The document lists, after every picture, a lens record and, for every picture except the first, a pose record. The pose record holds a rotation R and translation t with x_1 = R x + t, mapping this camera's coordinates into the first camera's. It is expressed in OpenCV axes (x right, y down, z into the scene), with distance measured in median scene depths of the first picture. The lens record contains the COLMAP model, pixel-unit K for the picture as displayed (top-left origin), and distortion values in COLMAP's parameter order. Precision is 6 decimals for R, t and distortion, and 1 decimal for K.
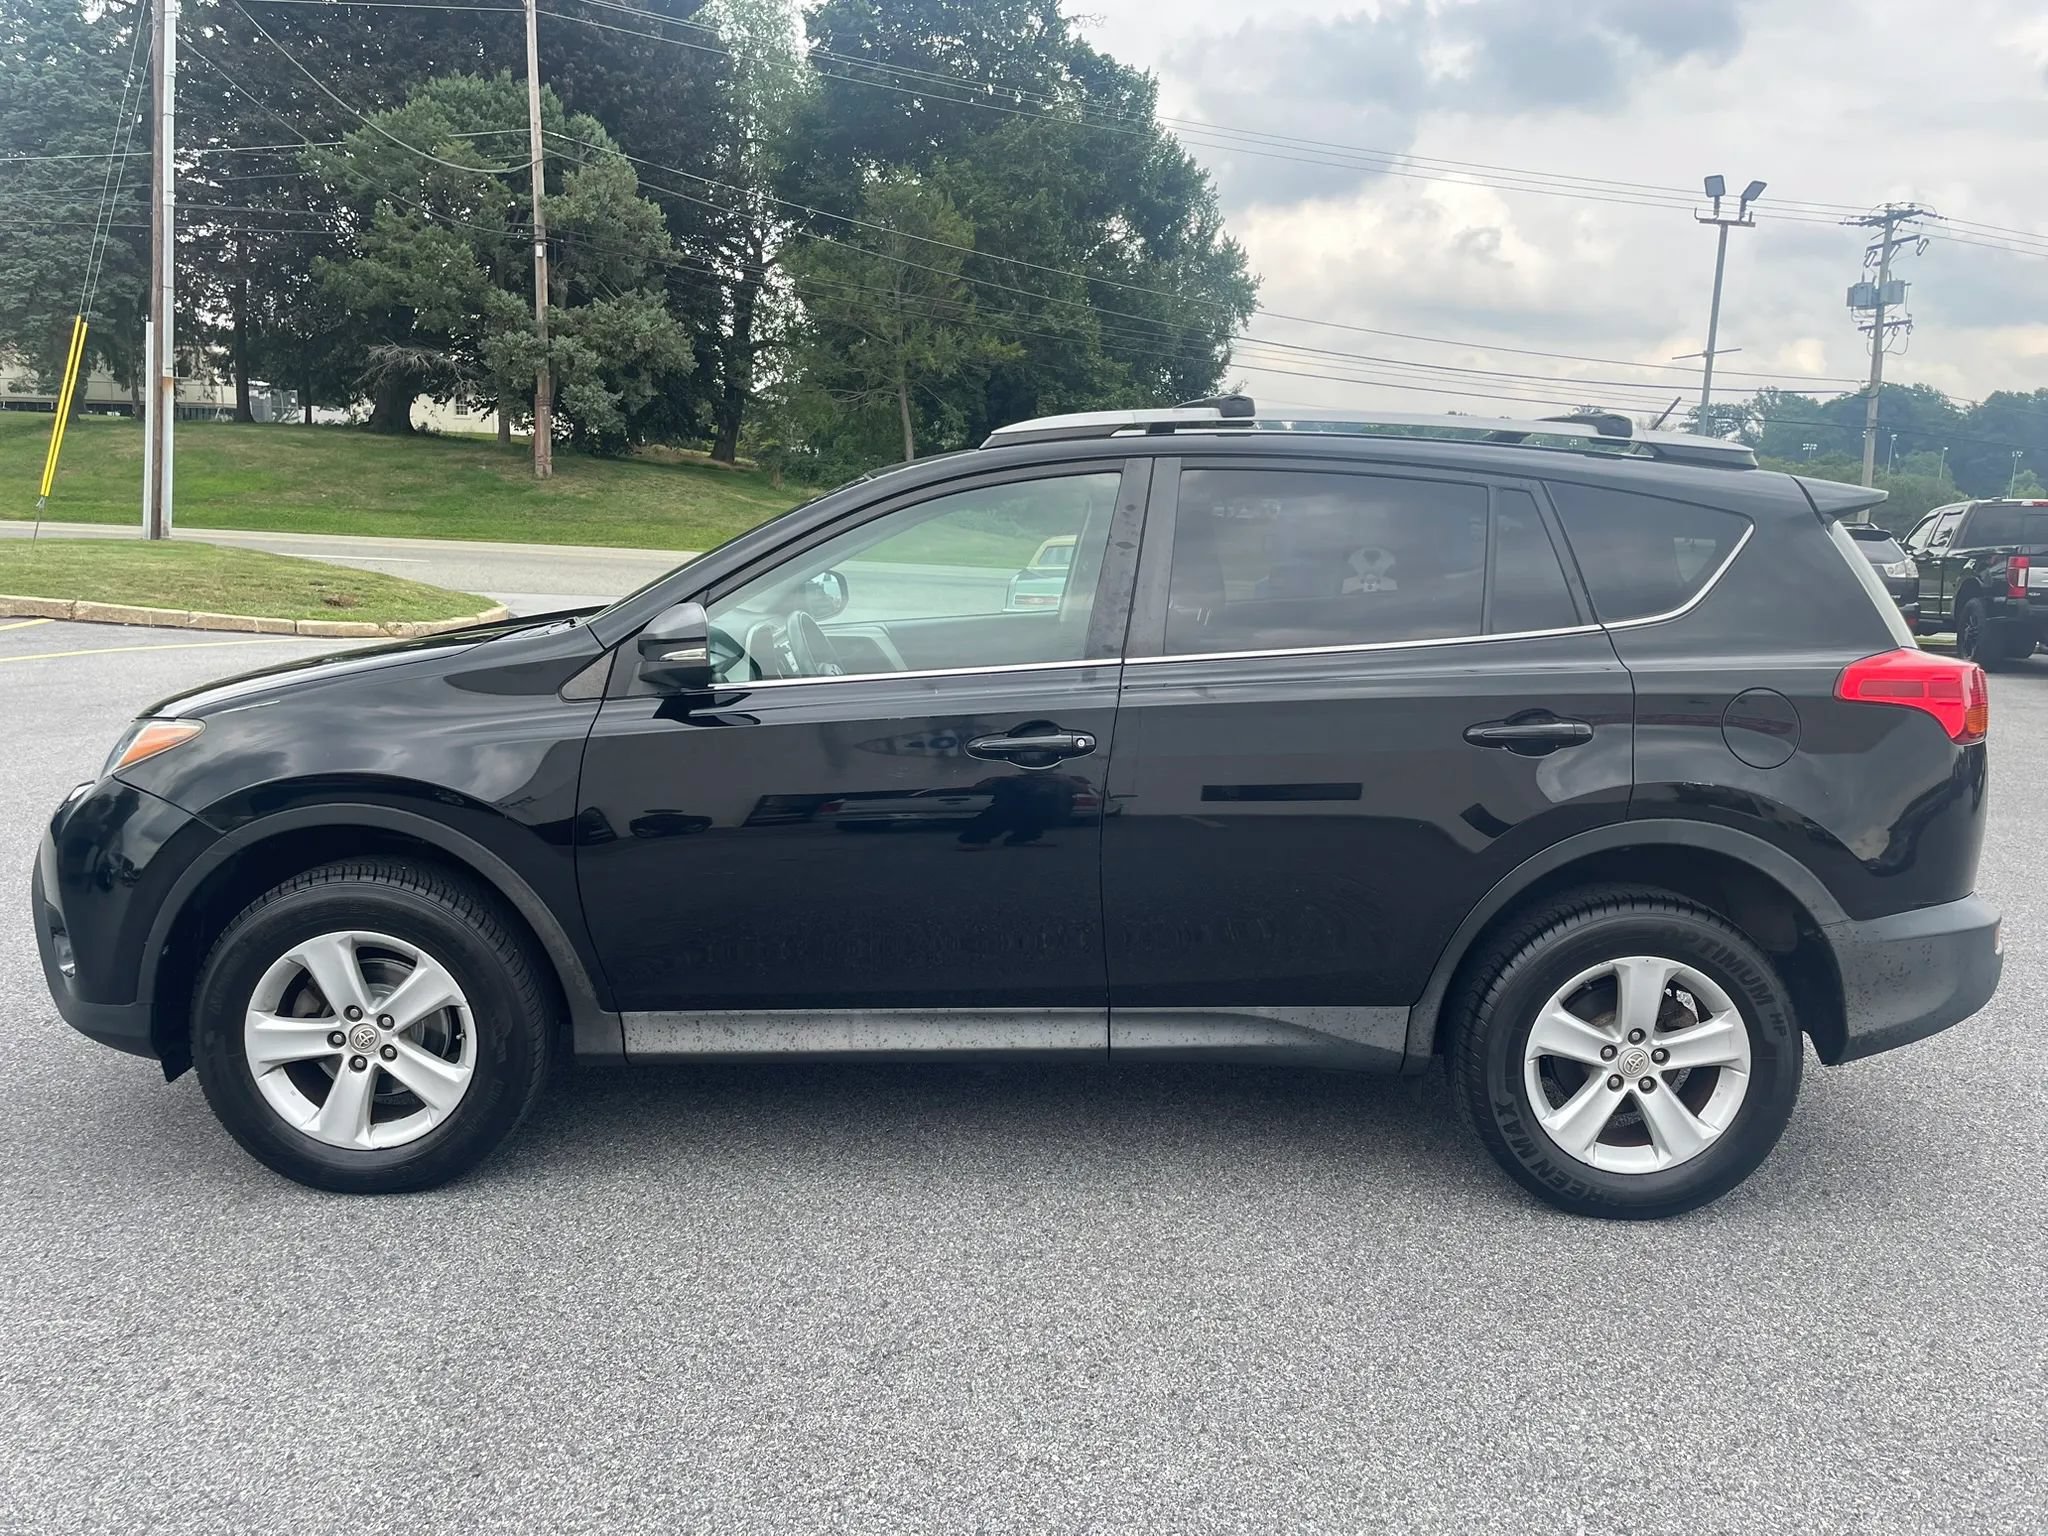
lens RADIAL K [[1553.9, 0, 1030.7], [0, 1553.9, 767.1], [0, 0, 1]] dist [0.079119, -0.103981]
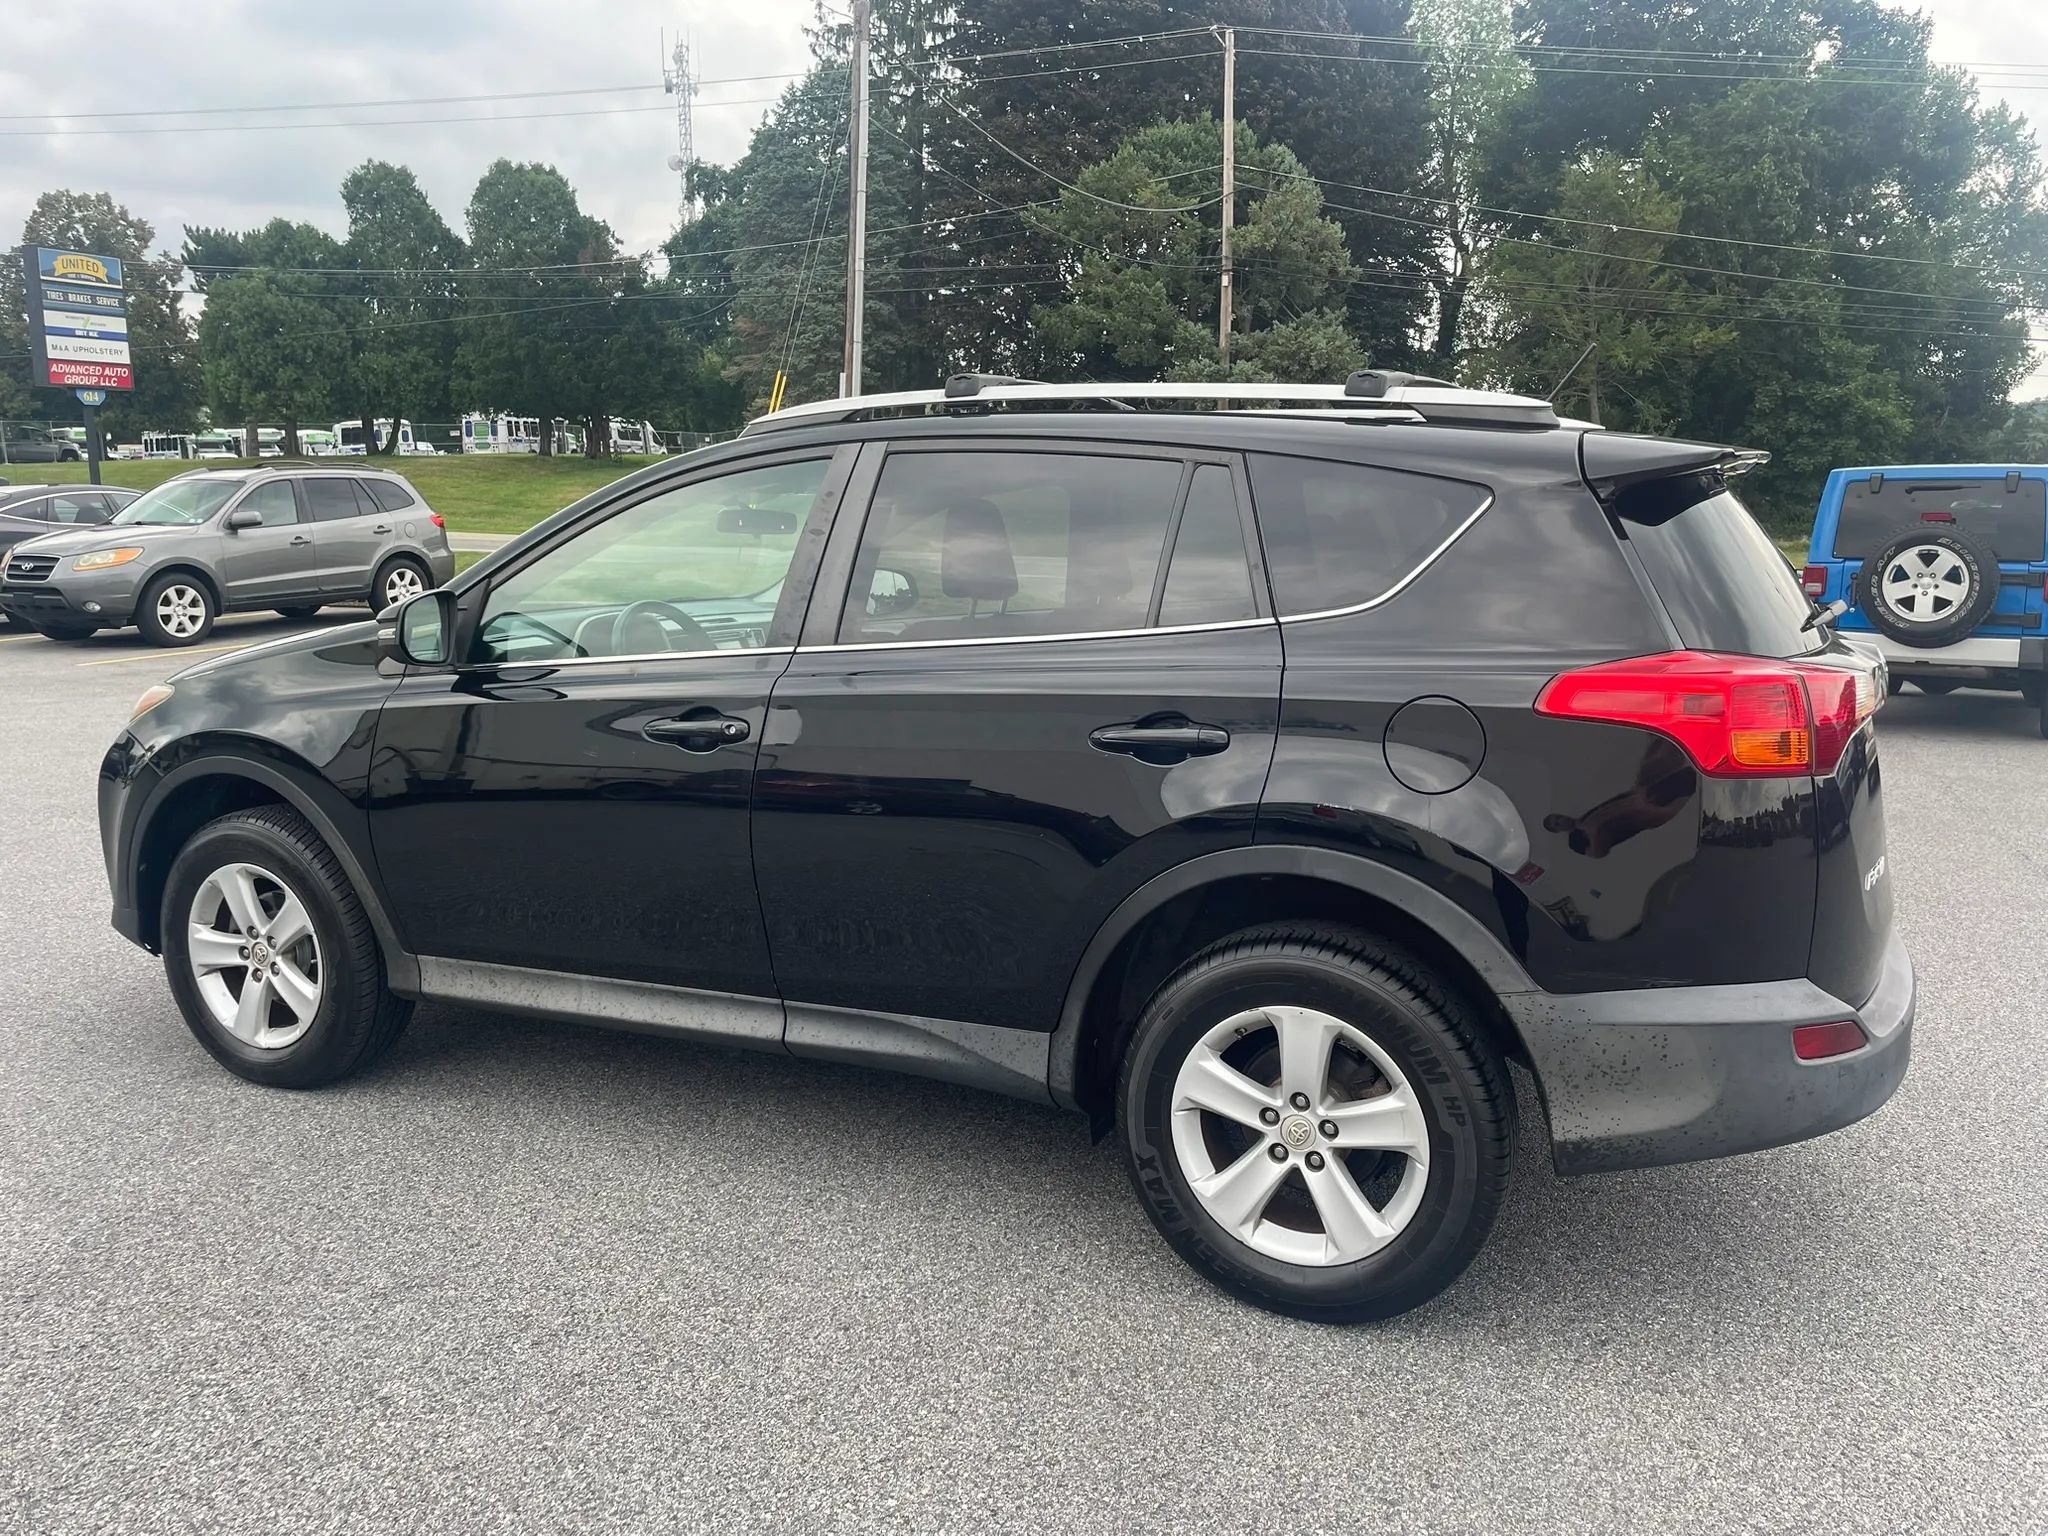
lens RADIAL K [[1554.8, 0, 1045.8], [0, 1554.8, 767.2], [0, 0, 1]] dist [0.078933, -0.104827]
pose [[0.899052, 0.048366, -0.435162, 0.619221], [-0.052593, 0.998613, 0.002332, -0.004106], [0.434671, 0.020790, 0.900349, 0.174432]]
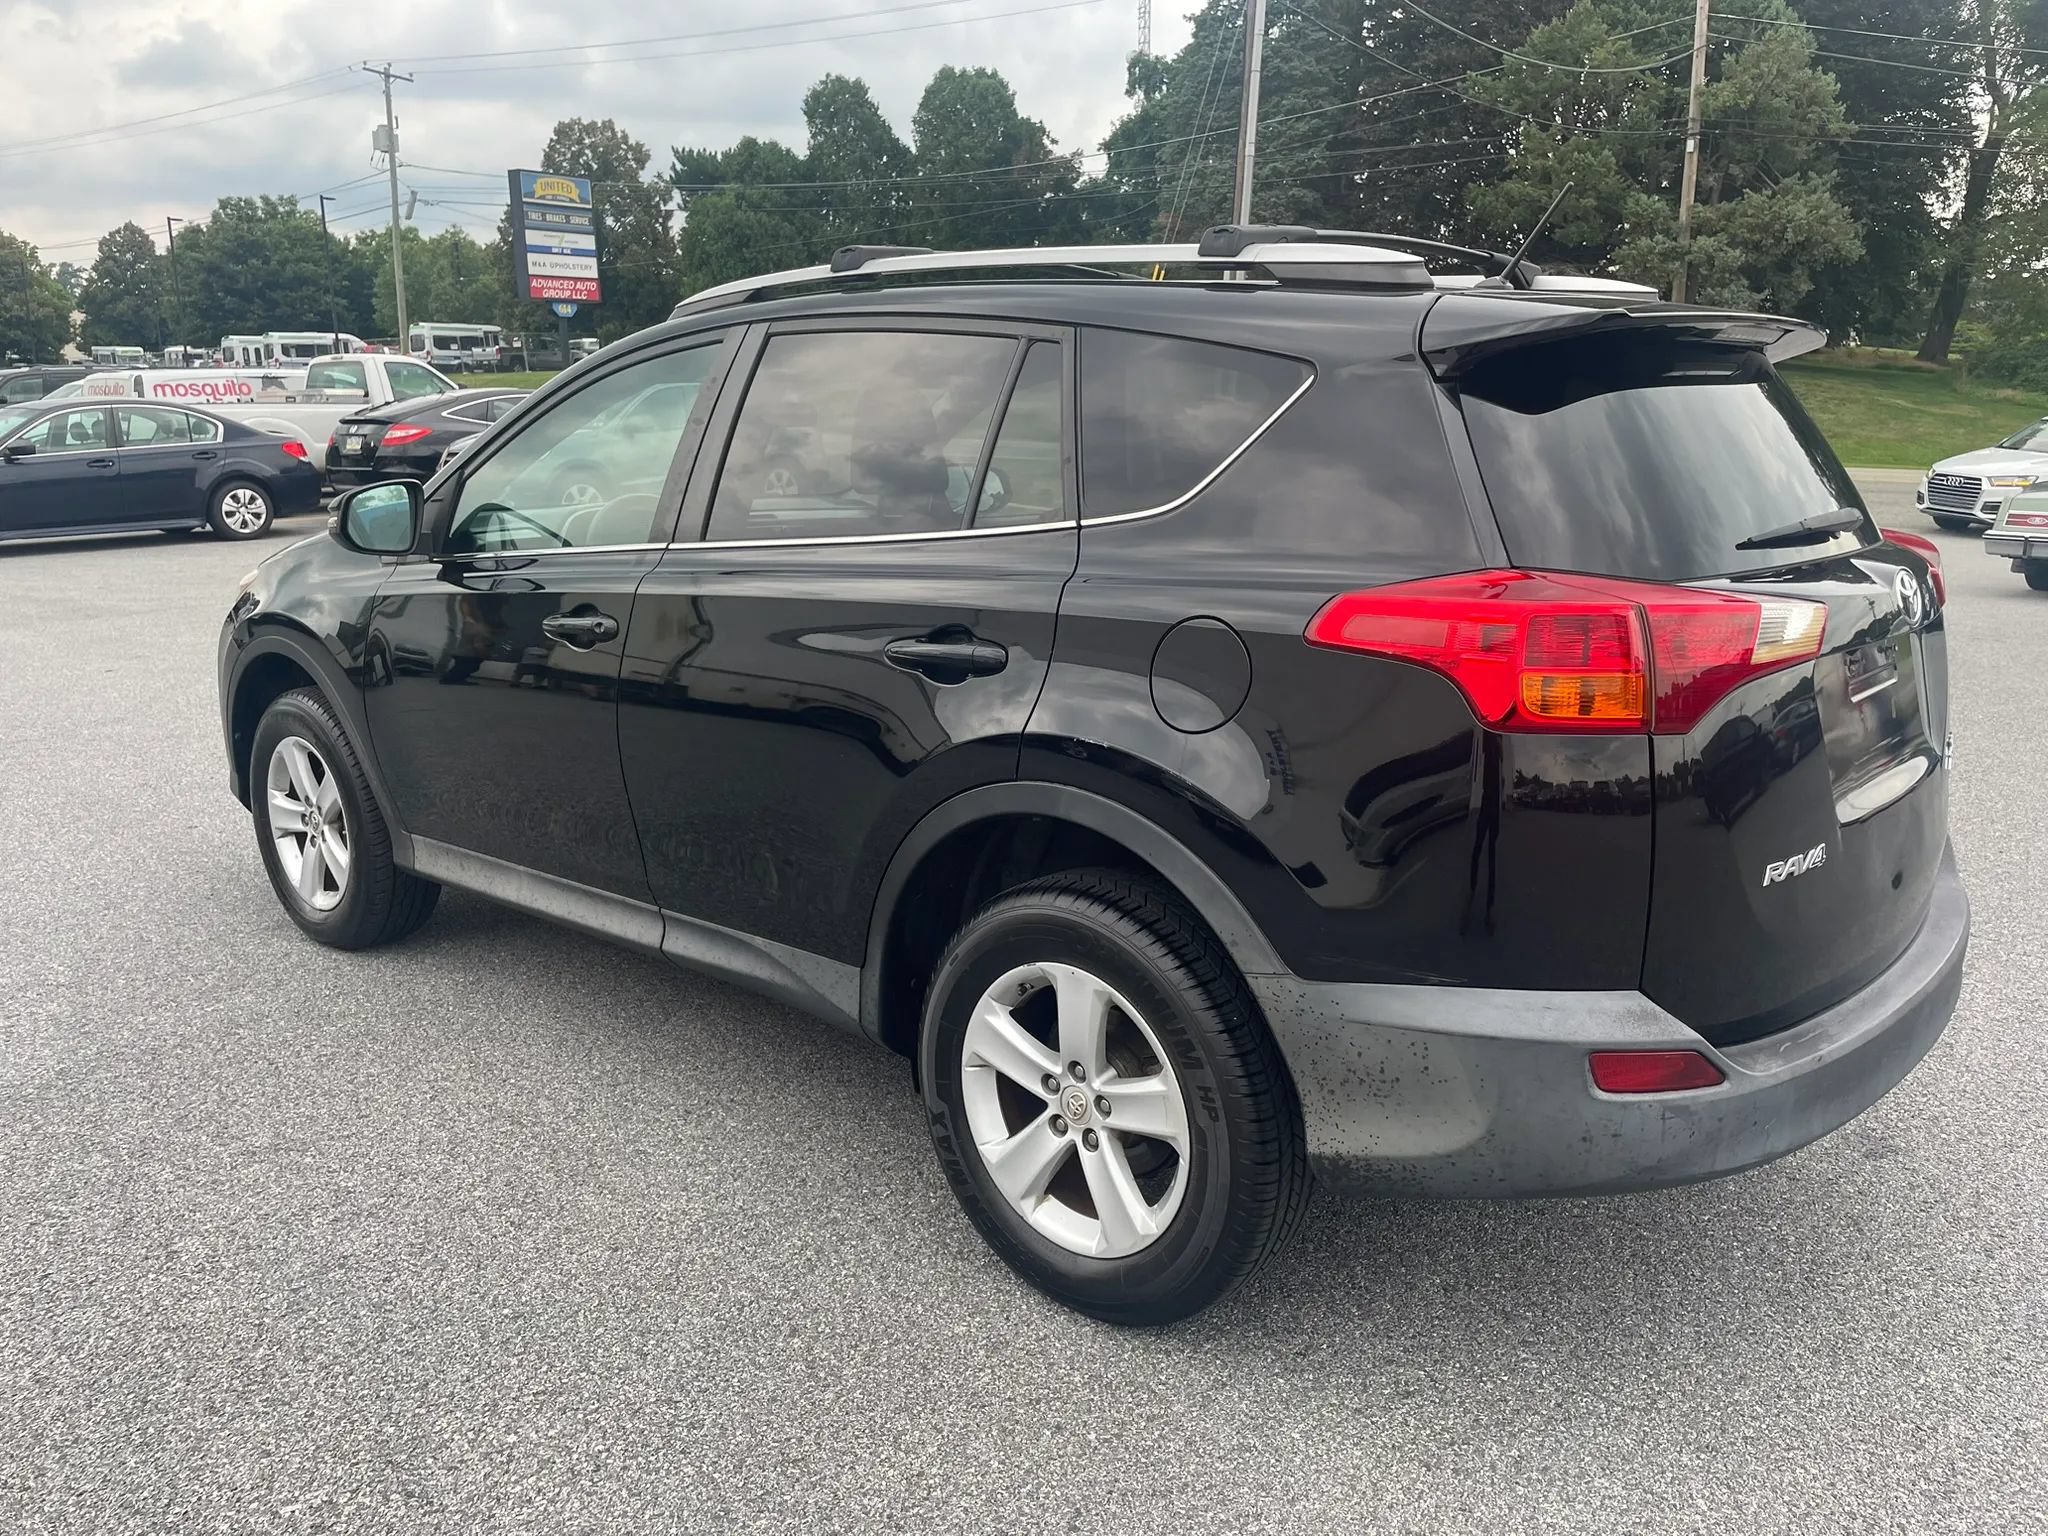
lens RADIAL K [[1552.4, 0, 1033.8], [0, 1552.4, 766.1], [0, 0, 1]] dist [0.082017, -0.107619]
pose [[0.738754, 0.124011, -0.662468, 0.843269], [-0.091606, 0.992280, 0.083596, -0.034125], [0.667721, -0.001071, 0.744411, 0.429779]]
